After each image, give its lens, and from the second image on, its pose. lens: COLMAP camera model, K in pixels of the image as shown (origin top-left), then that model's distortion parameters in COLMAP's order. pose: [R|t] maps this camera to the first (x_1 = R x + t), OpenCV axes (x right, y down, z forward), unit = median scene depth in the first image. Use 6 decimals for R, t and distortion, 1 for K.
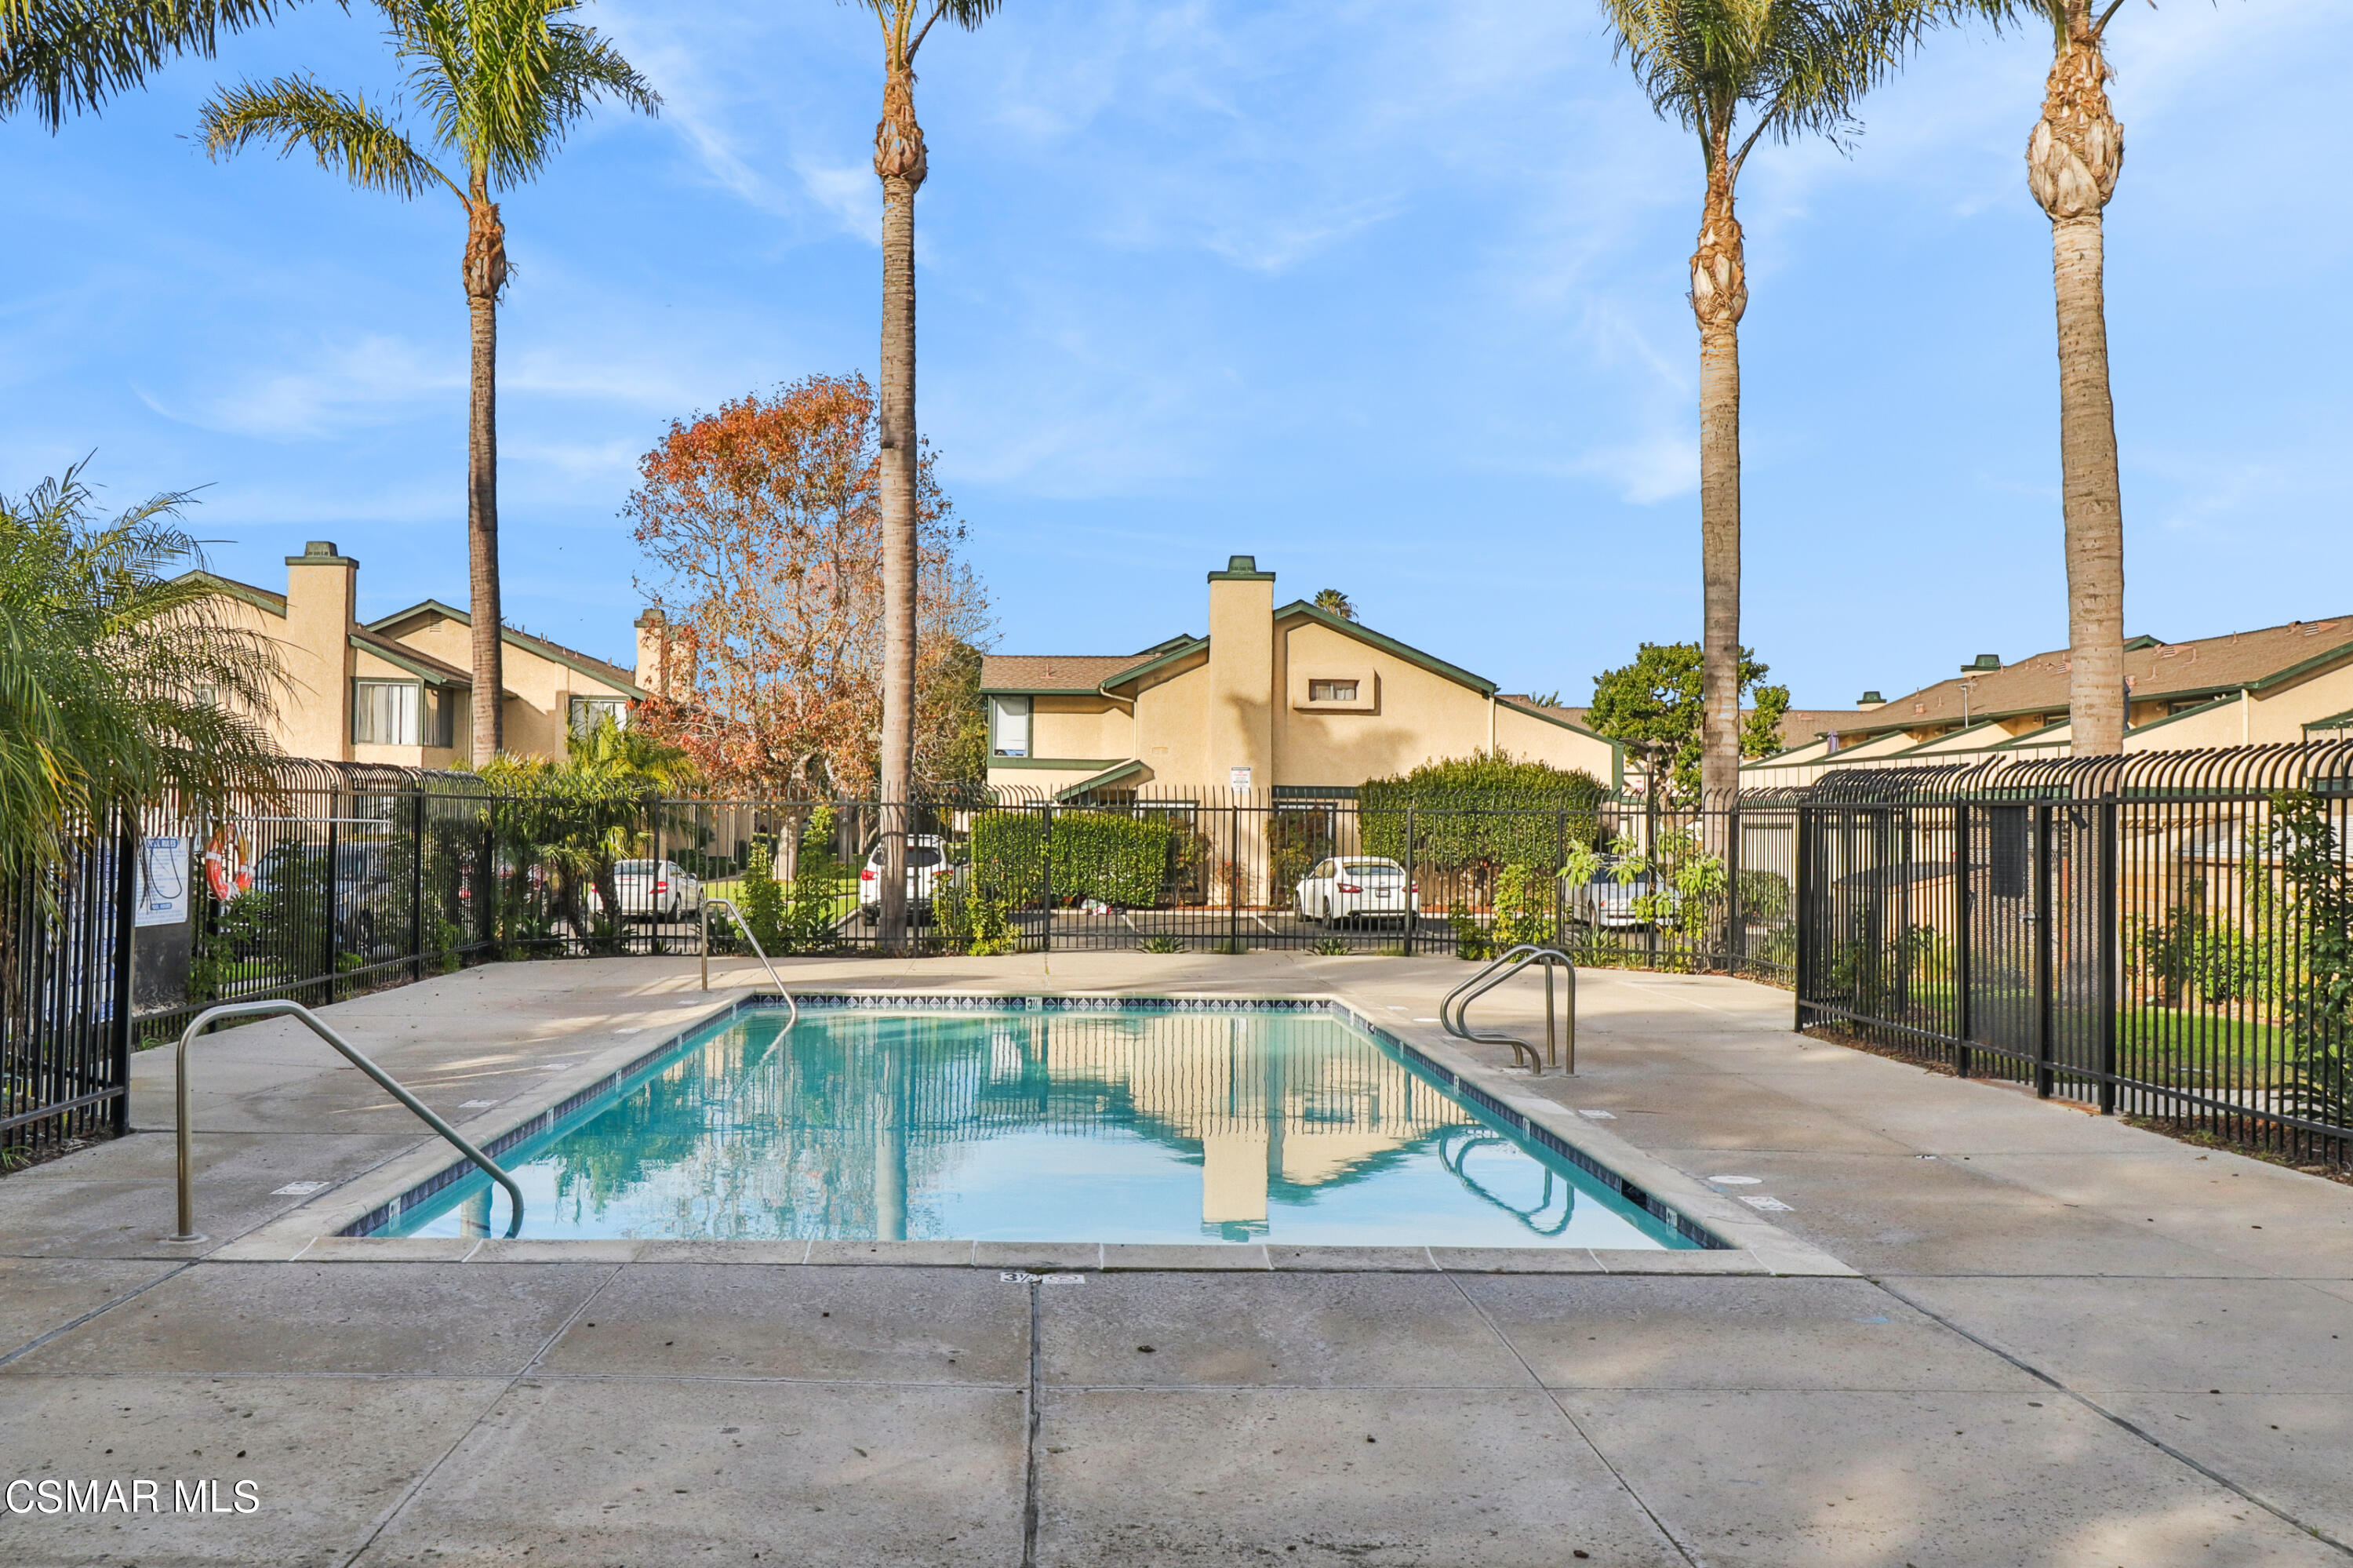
lens RADIAL K [[2043.1, 0, 1175.1], [0, 2043.1, 781.7], [0, 0, 1]] dist [-0.069750, -0.005080]
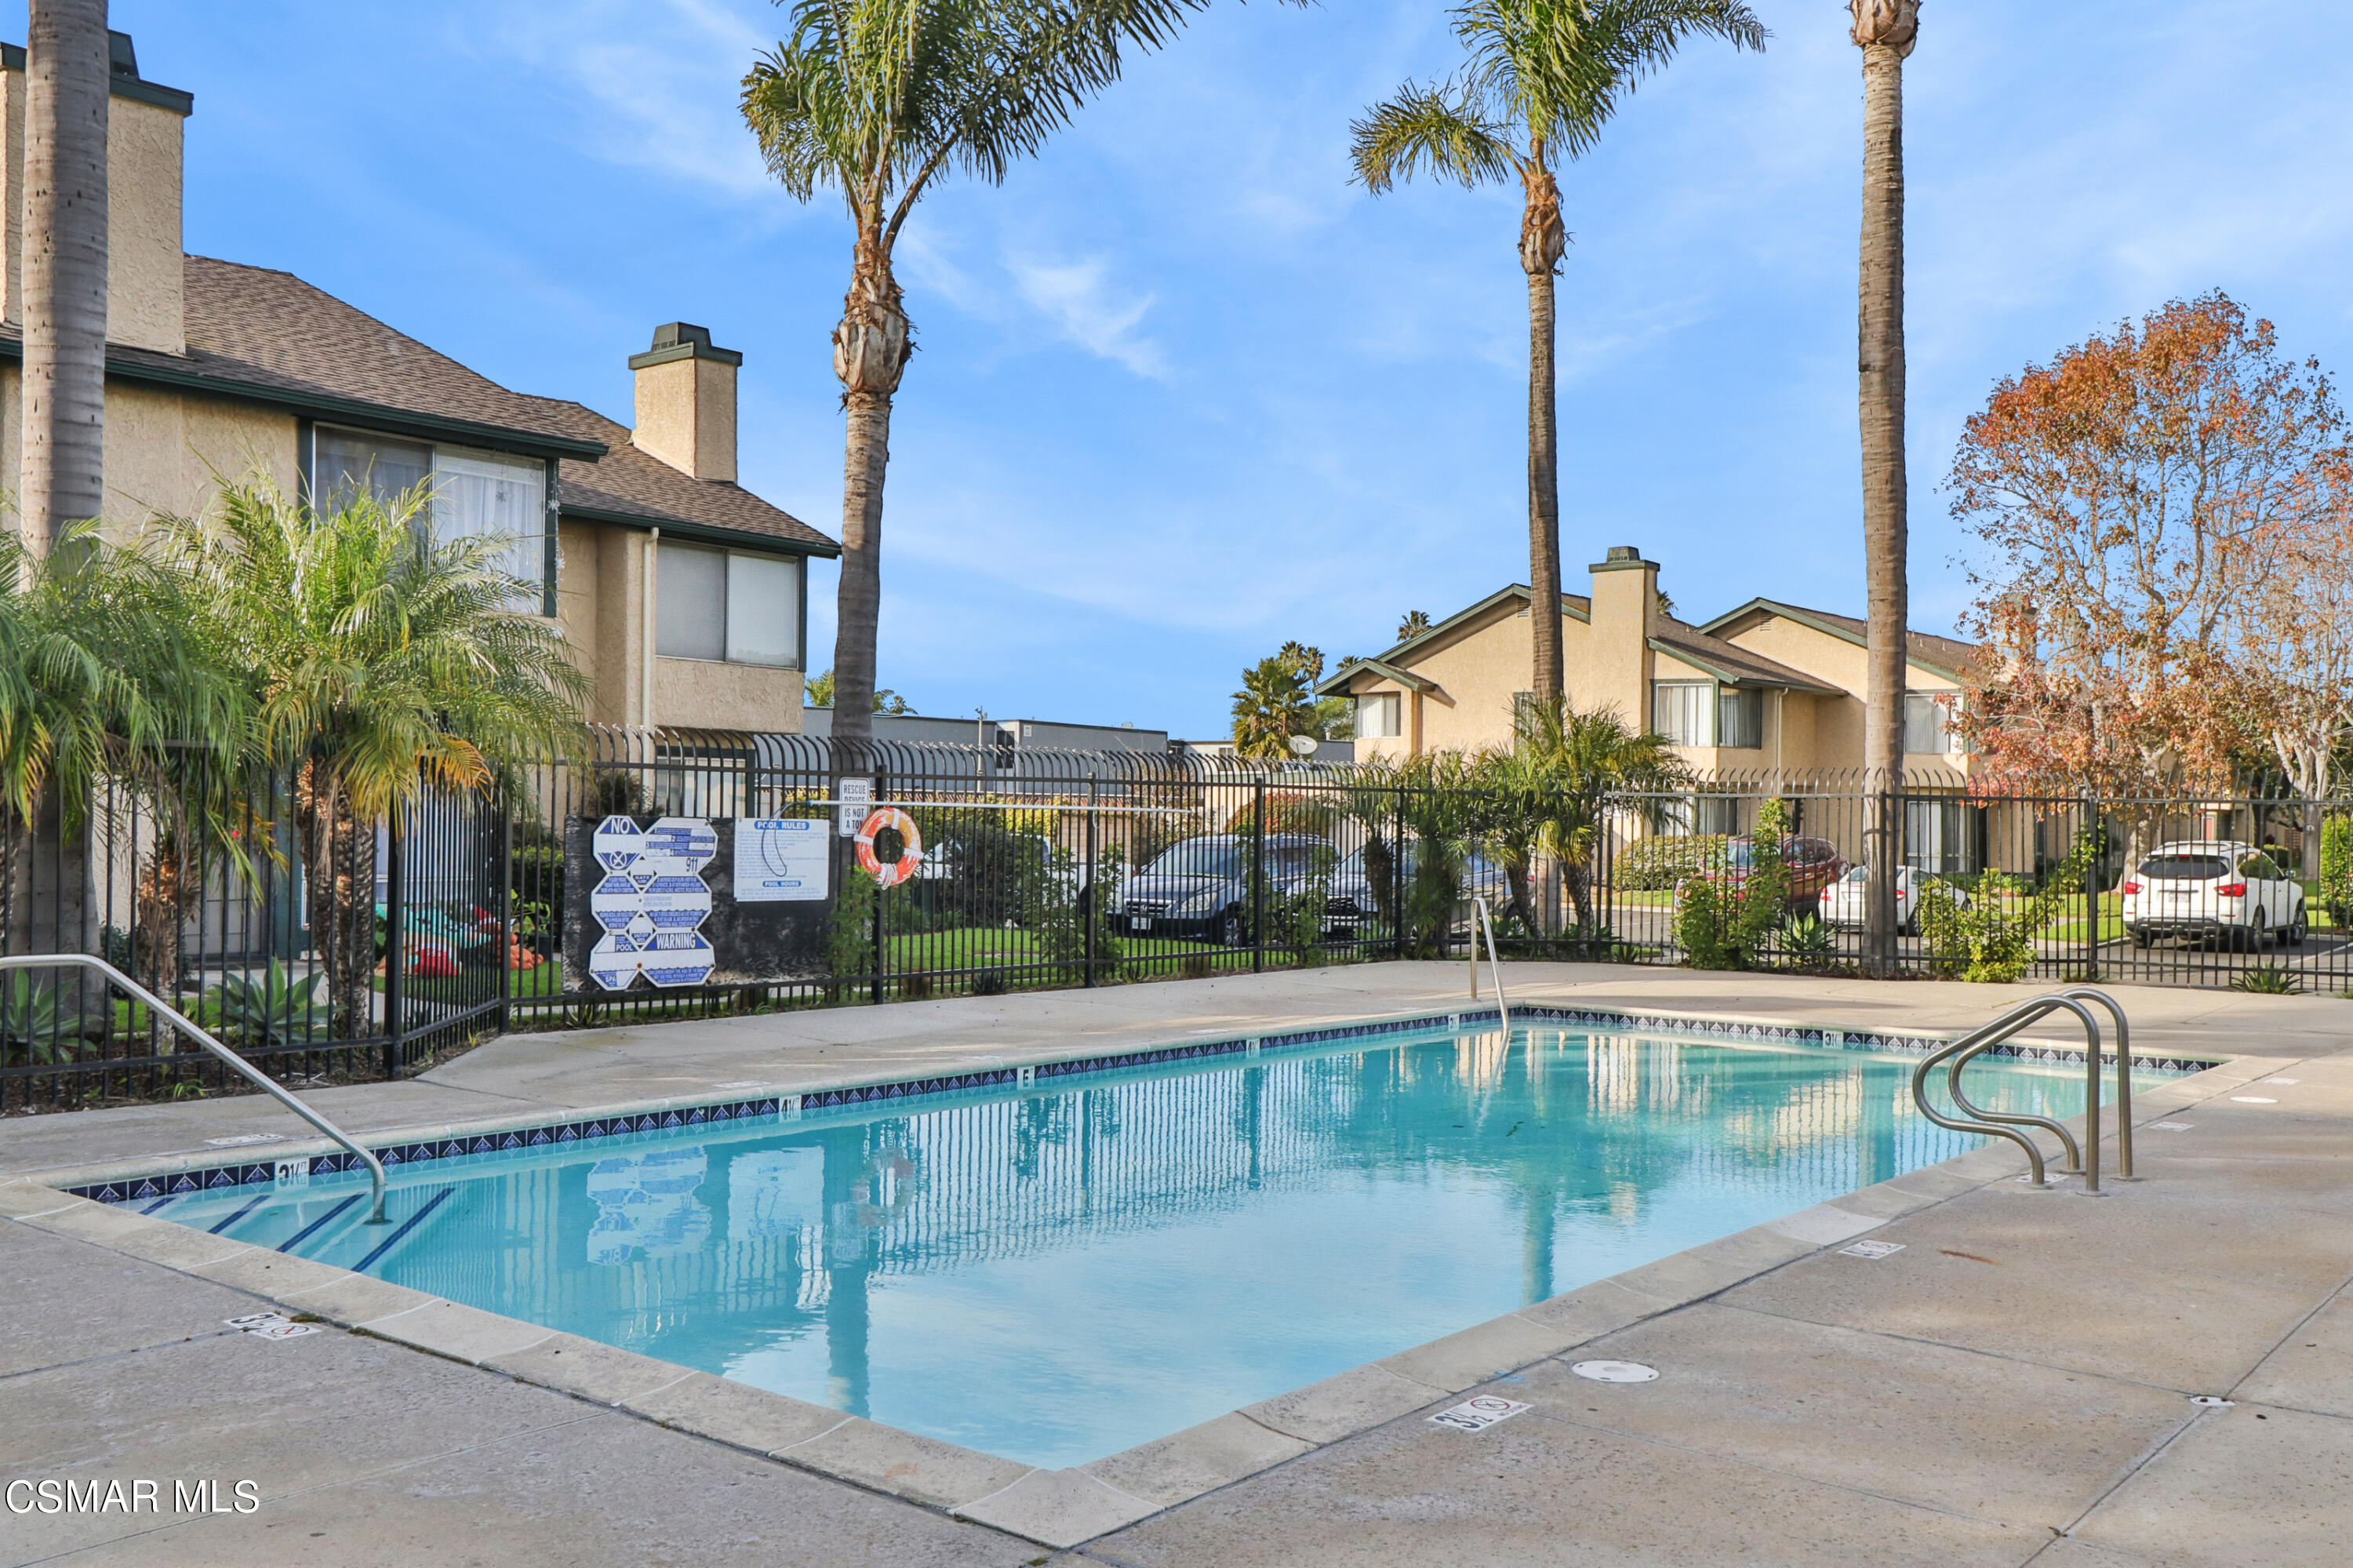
lens RADIAL K [[2075.8, 0, 1176.5], [0, 2075.8, 784.0], [0, 0, 1]] dist [0.000728, -0.007944]
pose [[0.741043, -0.010535, -0.671375, 0.190372], [0.007952, 0.999944, -0.006913, 0.008478], [0.671410, -0.000216, 0.741086, 0.151626]]
